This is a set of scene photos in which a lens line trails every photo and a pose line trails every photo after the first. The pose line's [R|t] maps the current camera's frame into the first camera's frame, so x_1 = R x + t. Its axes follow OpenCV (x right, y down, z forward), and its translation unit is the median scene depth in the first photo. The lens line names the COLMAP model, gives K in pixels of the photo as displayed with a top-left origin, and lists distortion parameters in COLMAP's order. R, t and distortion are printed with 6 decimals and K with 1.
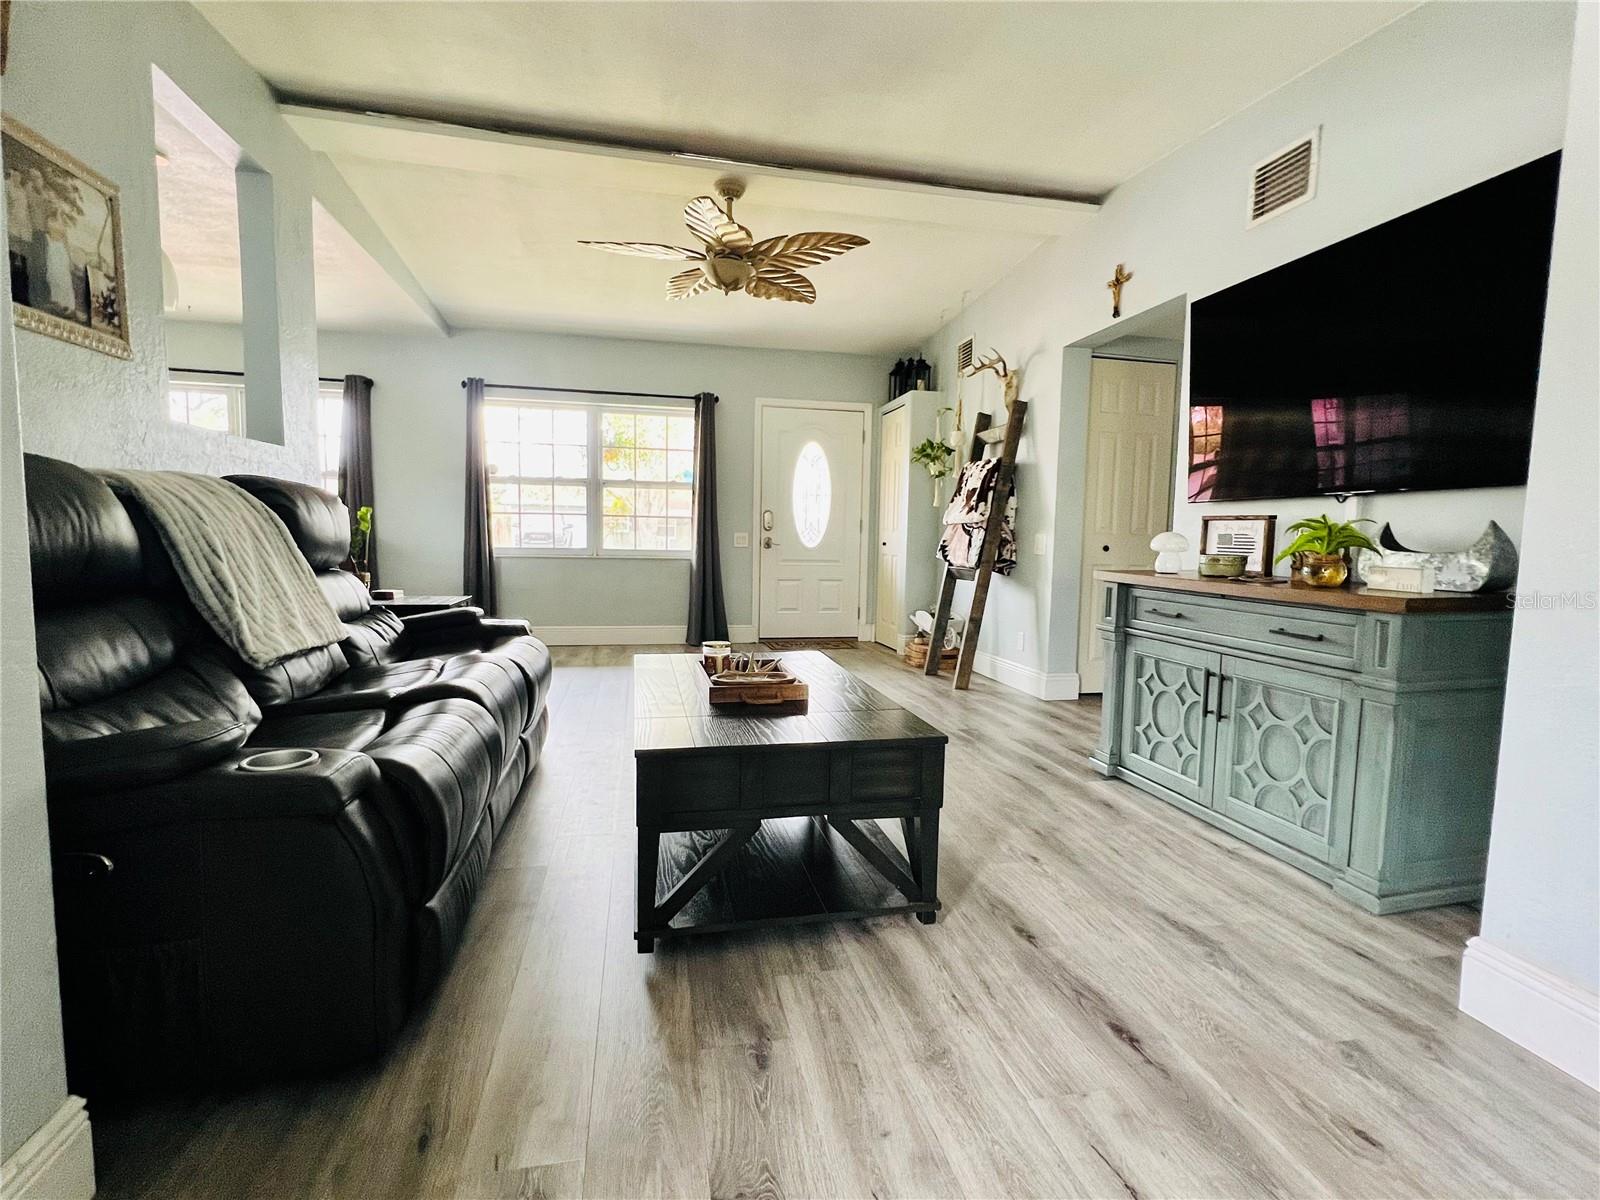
lens RADIAL K [[725.1, 0, 796.3], [0, 725.1, 599.1], [0, 0, 1]] dist [-0.000747, 0.000259]
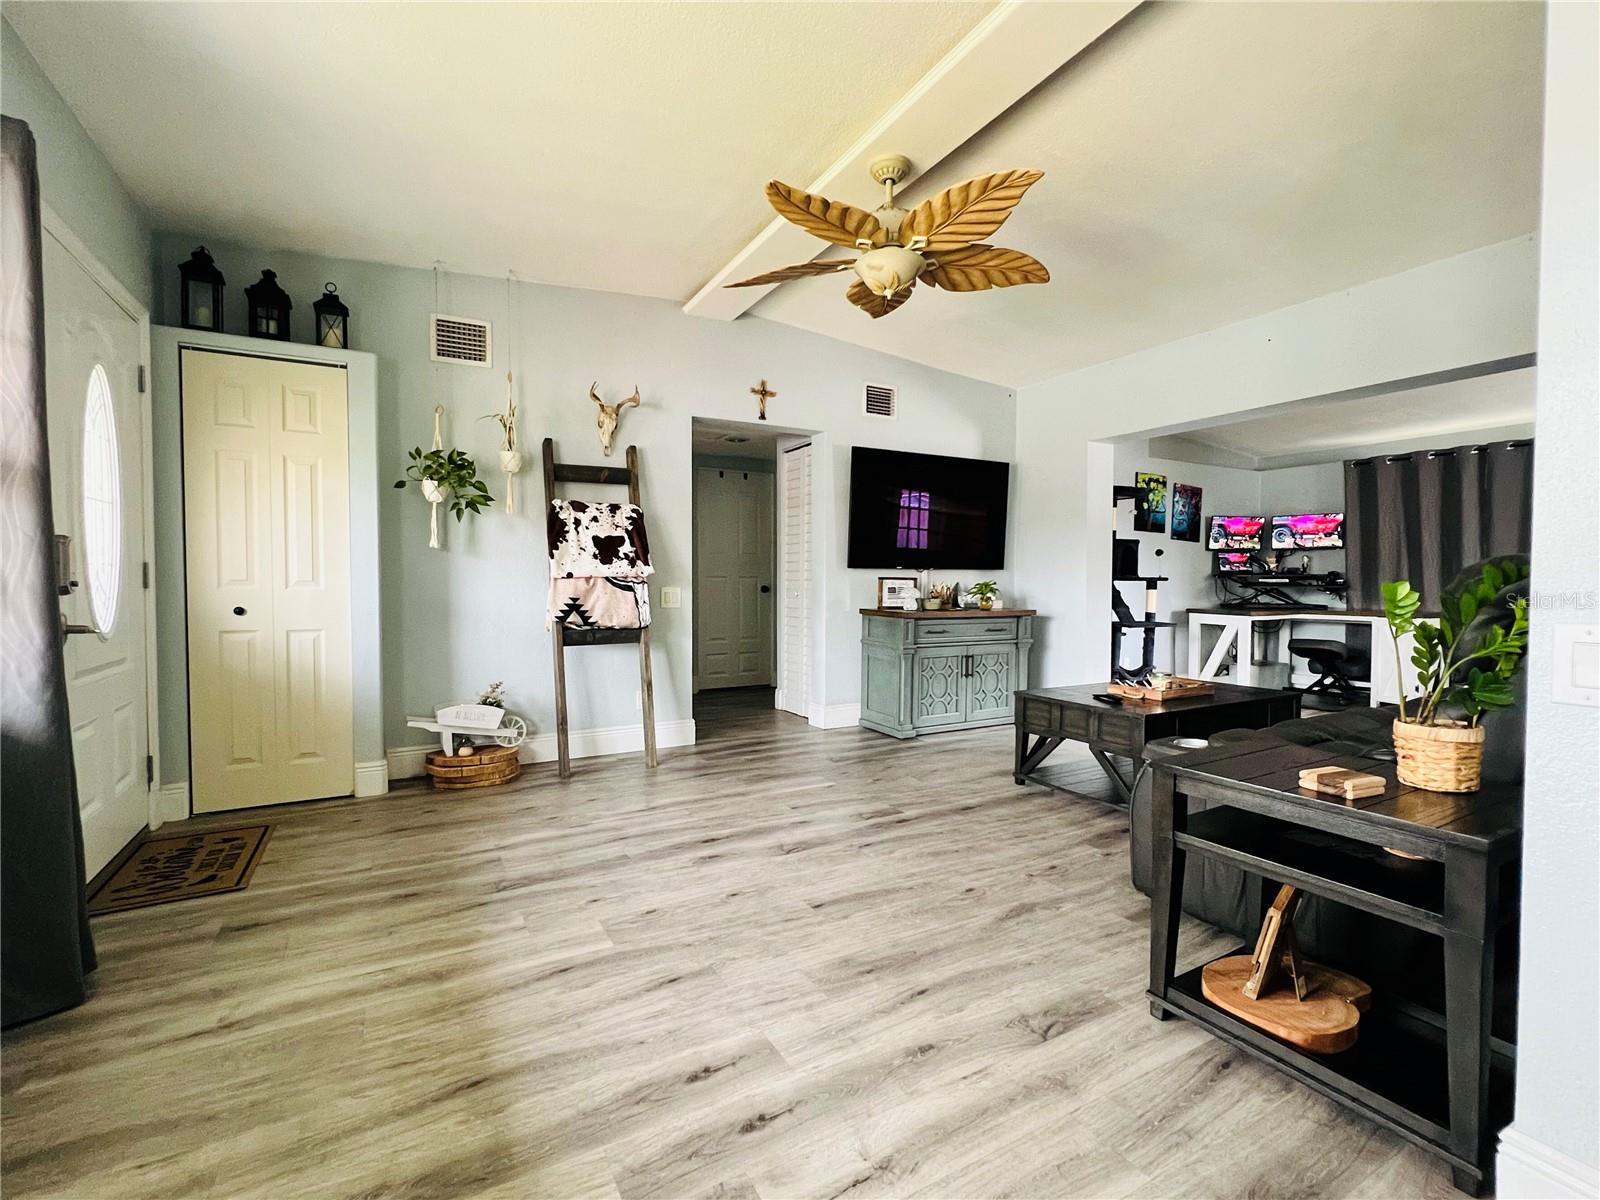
lens RADIAL K [[729.2, 0, 796.9], [0, 729.2, 597.9], [0, 0, 1]] dist [-0.002315, 0.001024]
pose [[-0.293200, -0.045586, 0.954964, -0.829521], [0.074414, 0.994744, 0.070332, -0.160245], [-0.953151, 0.091684, -0.288267, 1.345337]]
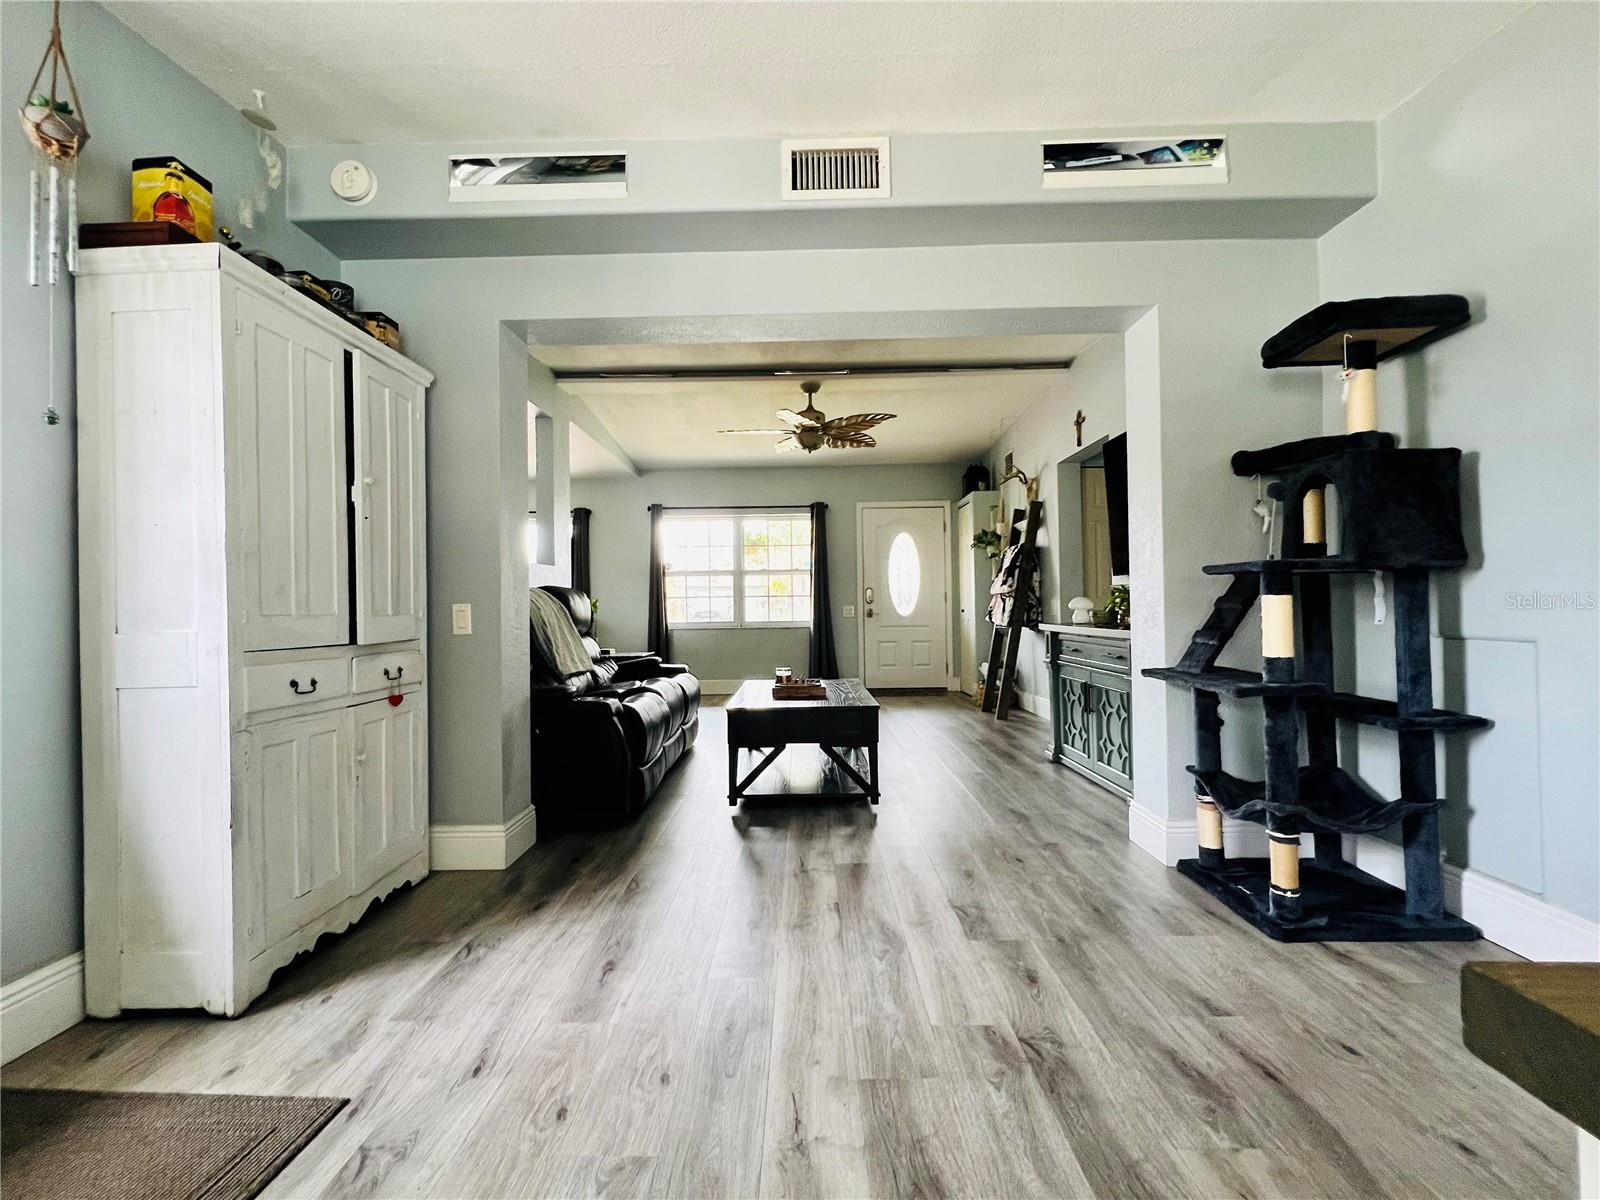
lens RADIAL K [[725.1, 0, 796.3], [0, 725.1, 599.1], [0, 0, 1]] dist [-0.000747, 0.000259]
pose [[0.975376, -0.036184, -0.217558, 0.199016], [0.014184, 0.994699, -0.101844, 0.045324], [0.220090, 0.096251, 0.970719, -0.470301]]
